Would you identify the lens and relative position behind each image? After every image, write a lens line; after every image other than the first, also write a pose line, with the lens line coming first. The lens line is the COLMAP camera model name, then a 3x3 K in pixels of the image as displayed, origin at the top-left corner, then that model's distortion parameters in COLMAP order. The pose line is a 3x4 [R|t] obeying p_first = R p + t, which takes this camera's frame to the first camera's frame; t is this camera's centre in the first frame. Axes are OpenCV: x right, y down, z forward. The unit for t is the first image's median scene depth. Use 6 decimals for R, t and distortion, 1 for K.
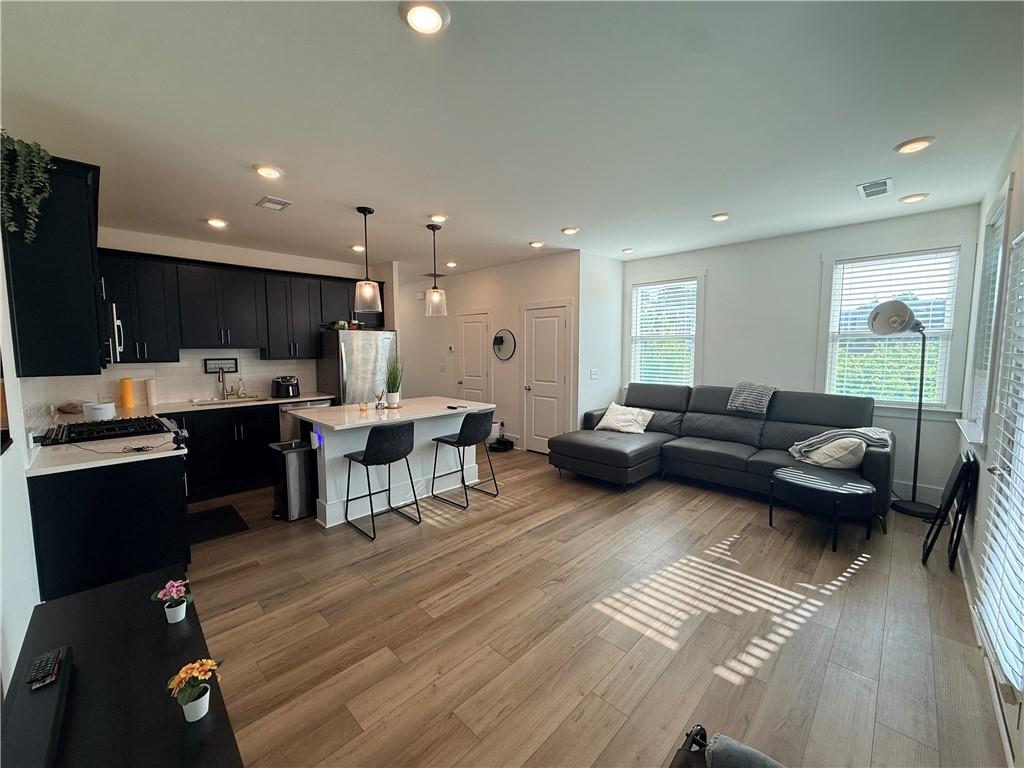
lens RADIAL K [[407.4, 0, 510.8], [0, 407.4, 386.8], [0, 0, 1]] dist [-0.000957, -0.000079]
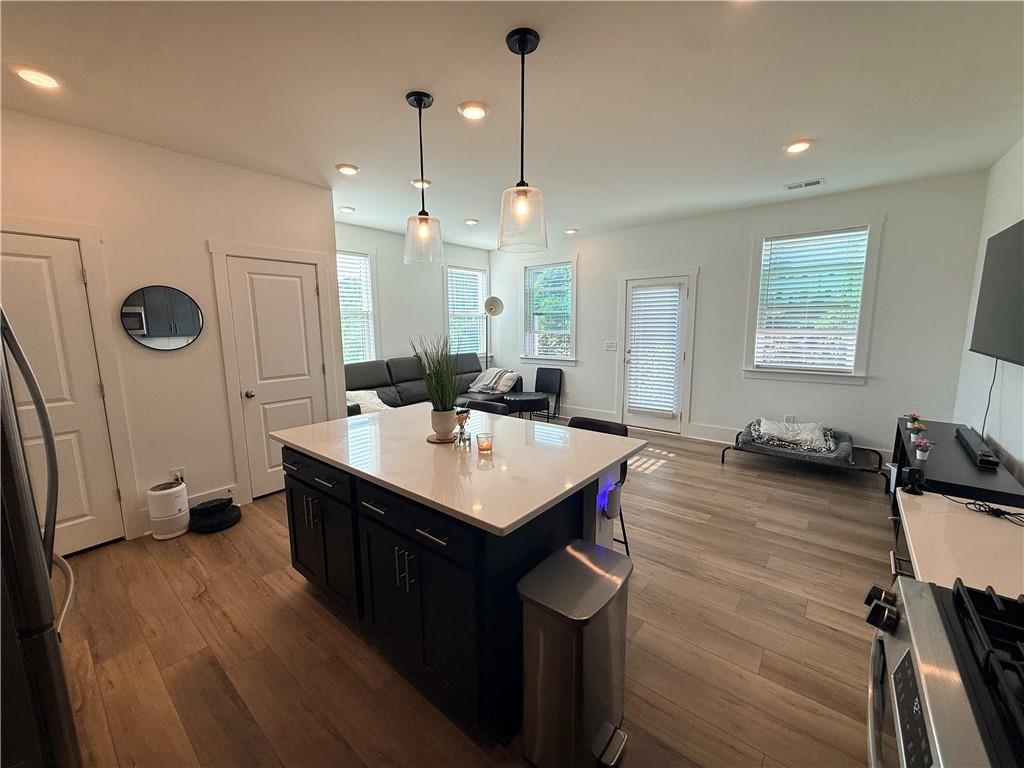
lens RADIAL K [[407.4, 0, 509.0], [0, 407.4, 382.9], [0, 0, 1]] dist [-0.000957, -0.000079]
pose [[-0.081863, -0.138316, 0.986999, -1.365472], [0.109408, 0.983091, 0.146842, -0.139193], [-0.990620, 0.120007, -0.065346, 1.641201]]
